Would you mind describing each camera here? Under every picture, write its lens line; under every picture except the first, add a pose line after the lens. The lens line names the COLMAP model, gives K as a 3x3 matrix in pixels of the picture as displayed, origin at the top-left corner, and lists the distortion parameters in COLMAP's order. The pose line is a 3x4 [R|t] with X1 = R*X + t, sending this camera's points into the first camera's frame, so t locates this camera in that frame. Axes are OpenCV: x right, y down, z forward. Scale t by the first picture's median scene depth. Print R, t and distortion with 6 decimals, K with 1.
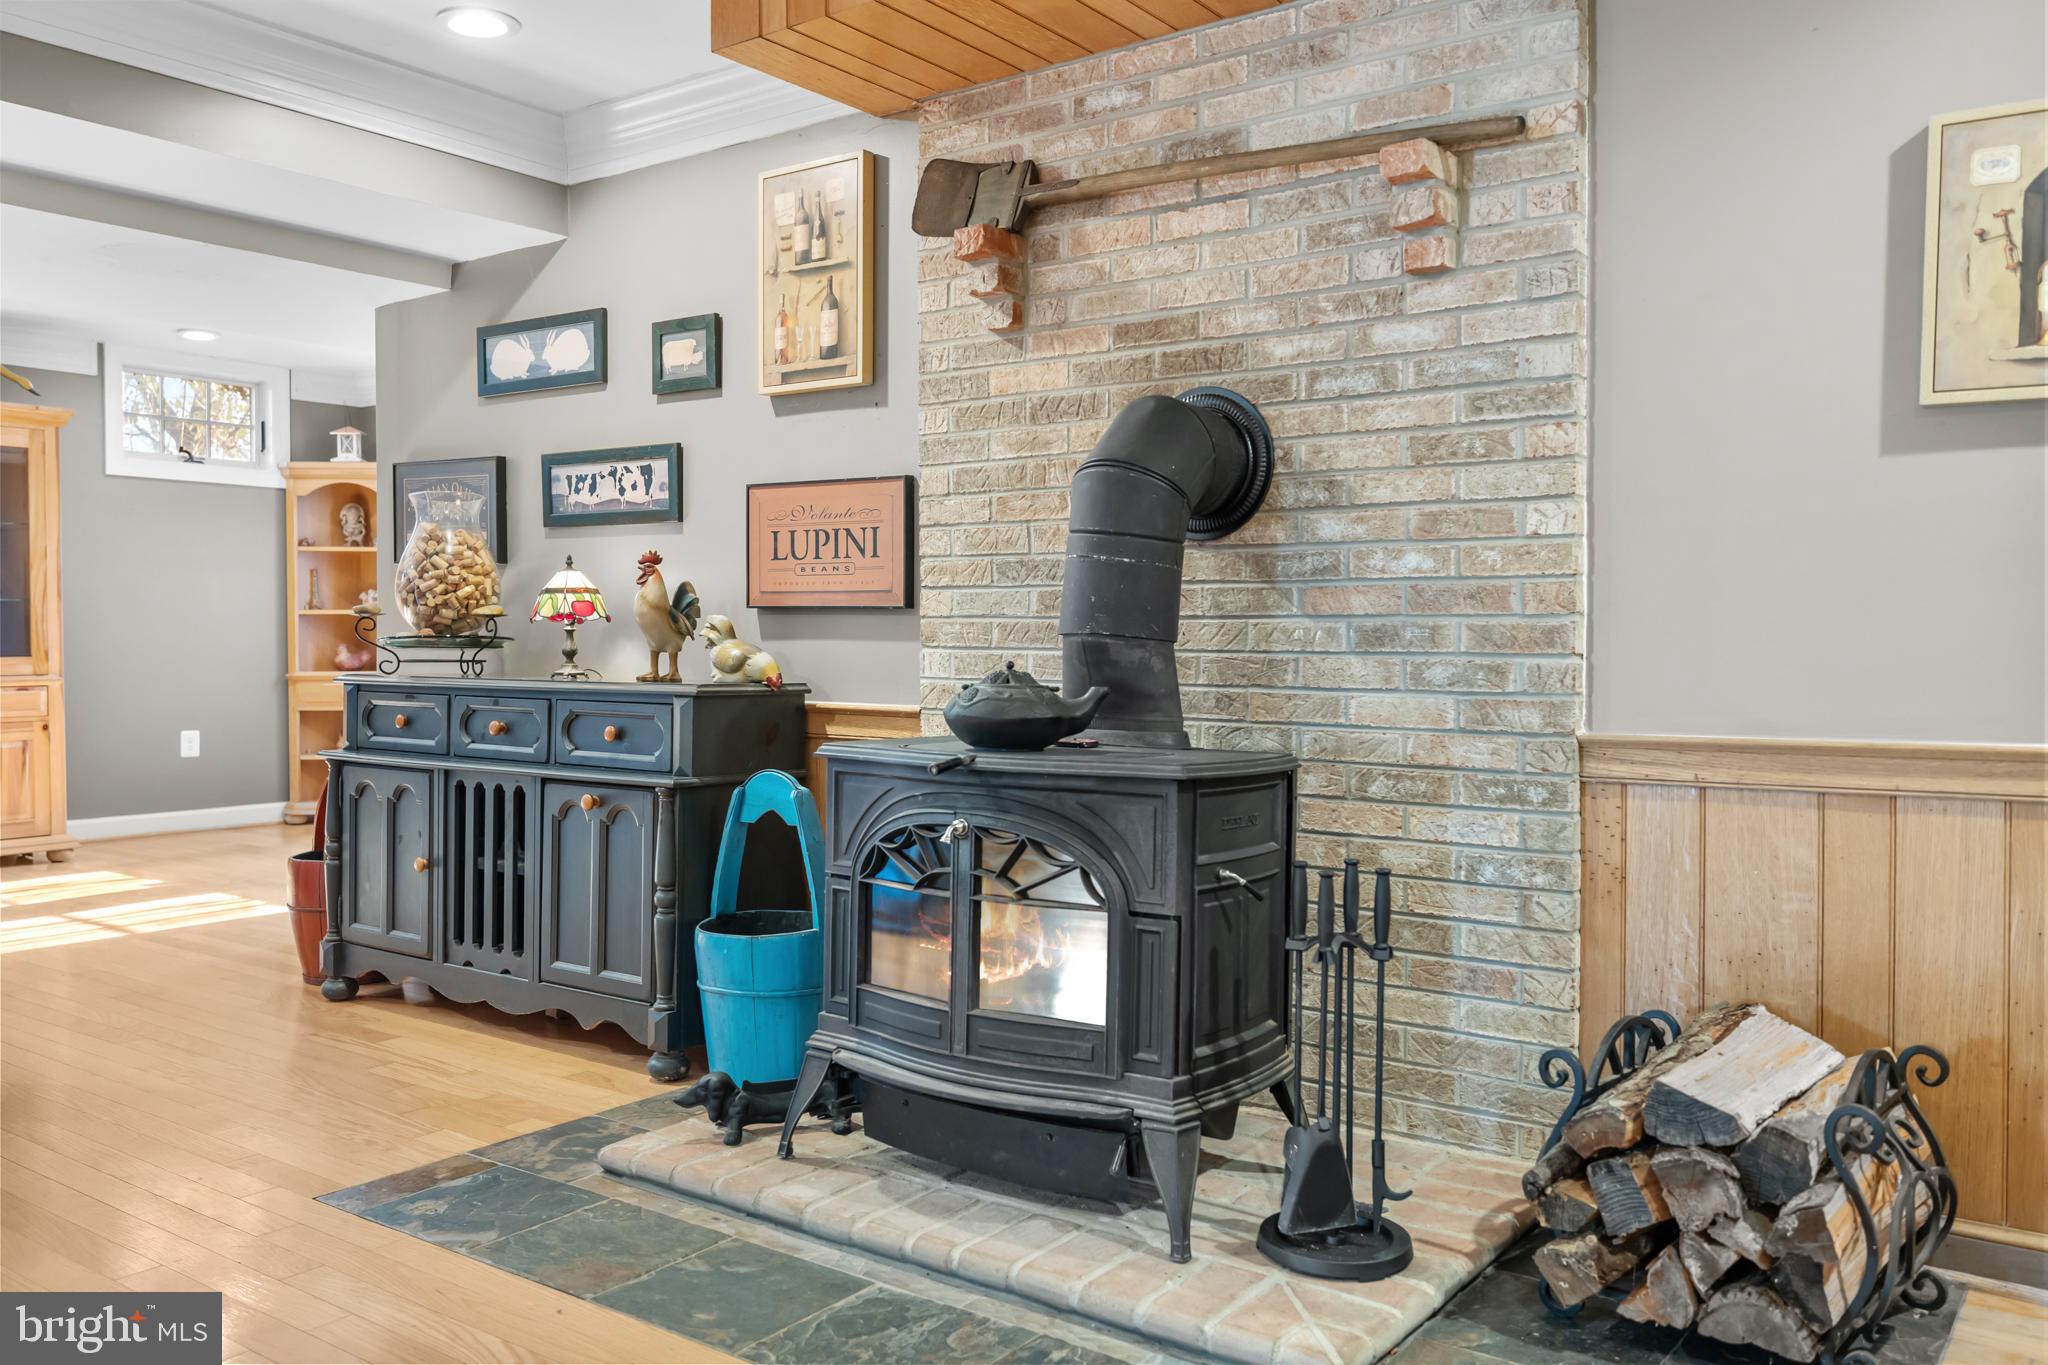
lens RADIAL K [[1598.9, 0, 1011.9], [0, 1598.9, 675.9], [0, 0, 1]] dist [-0.001570, -0.000427]
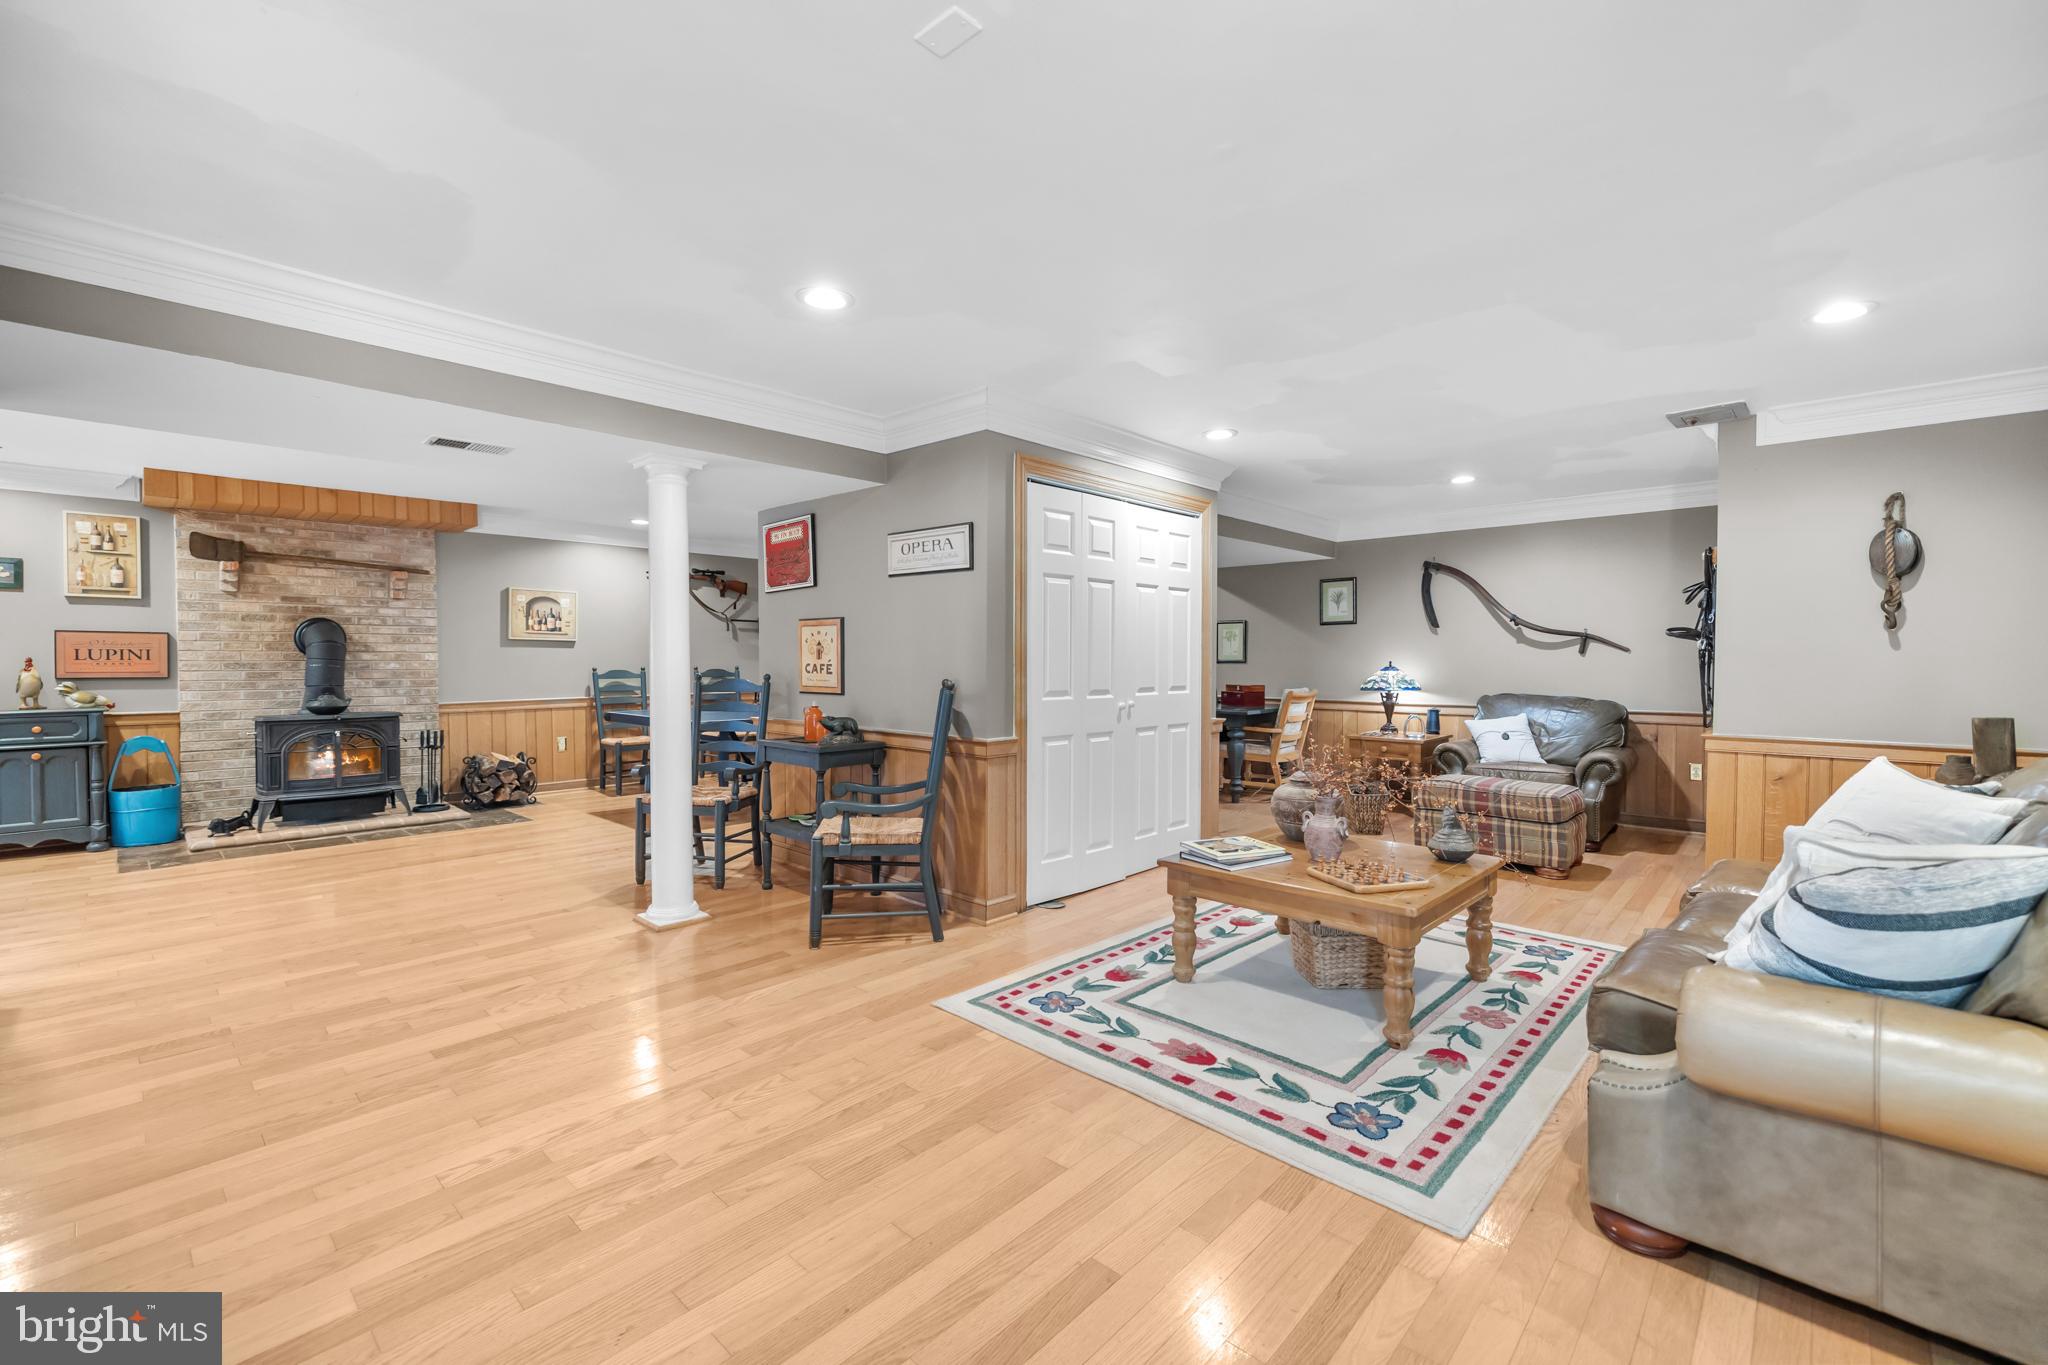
lens RADIAL K [[866.3, 0, 1025.3], [0, 866.3, 675.8], [0, 0, 1]] dist [0.004204, -0.000098]
pose [[0.121587, -0.024806, 0.992271, -1.432116], [0.023682, 0.999476, 0.022084, -0.043433], [-0.992298, 0.020814, 0.122111, -0.738861]]
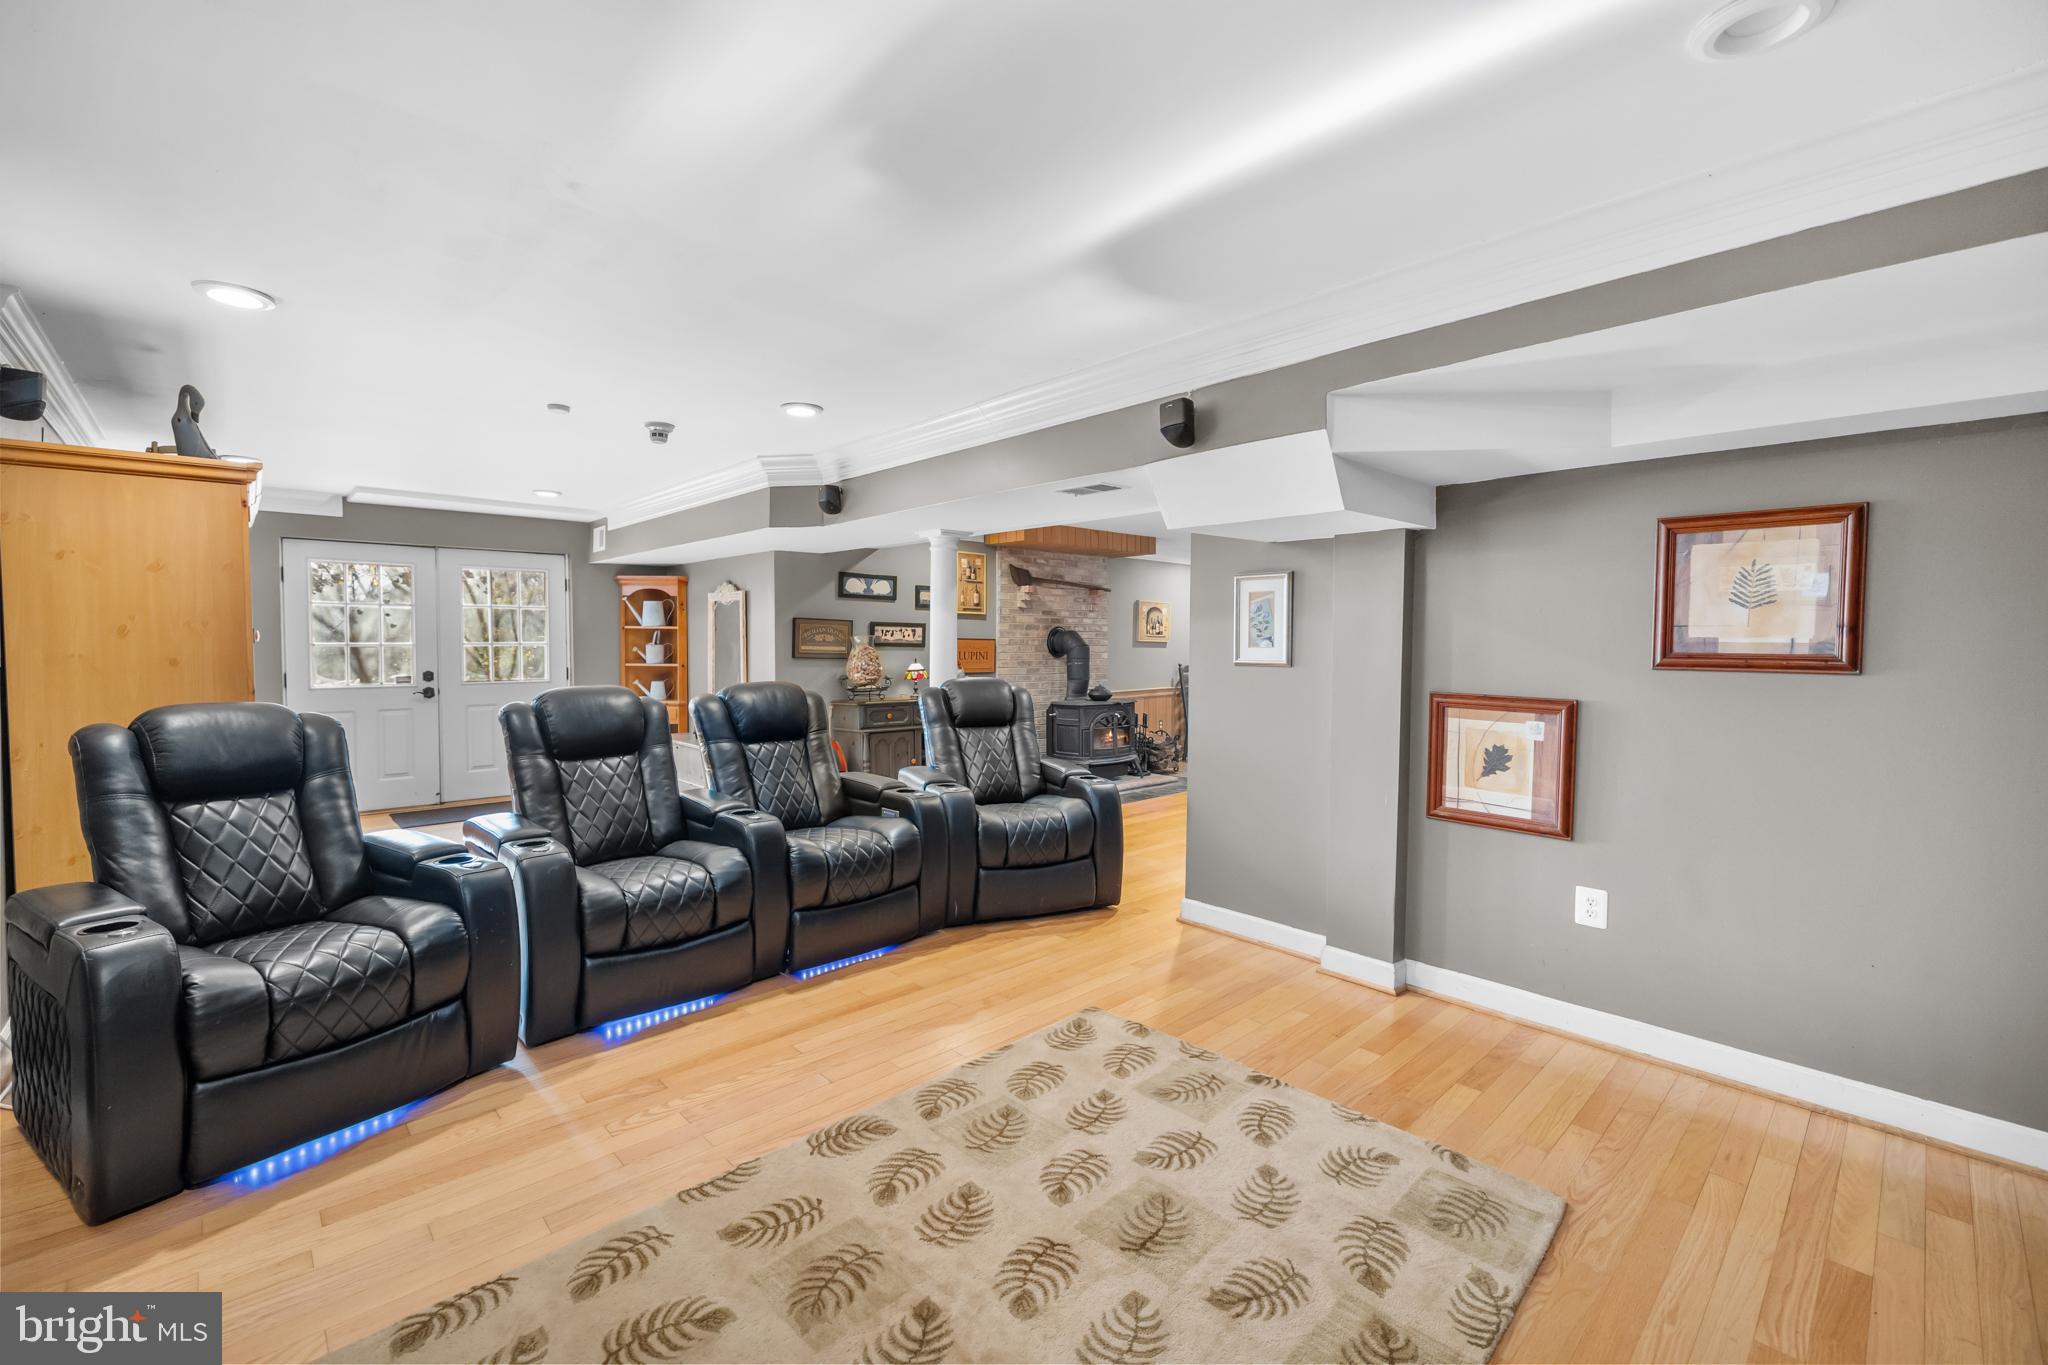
lens RADIAL K [[866.3, 0, 1025.3], [0, 866.3, 675.8], [0, 0, 1]] dist [0.004204, -0.000098]
pose [[0.176569, -0.040355, 0.983461, -2.124470], [0.020476, 0.999094, 0.037320, -0.111100], [-0.984075, 0.013548, 0.177235, 0.536885]]
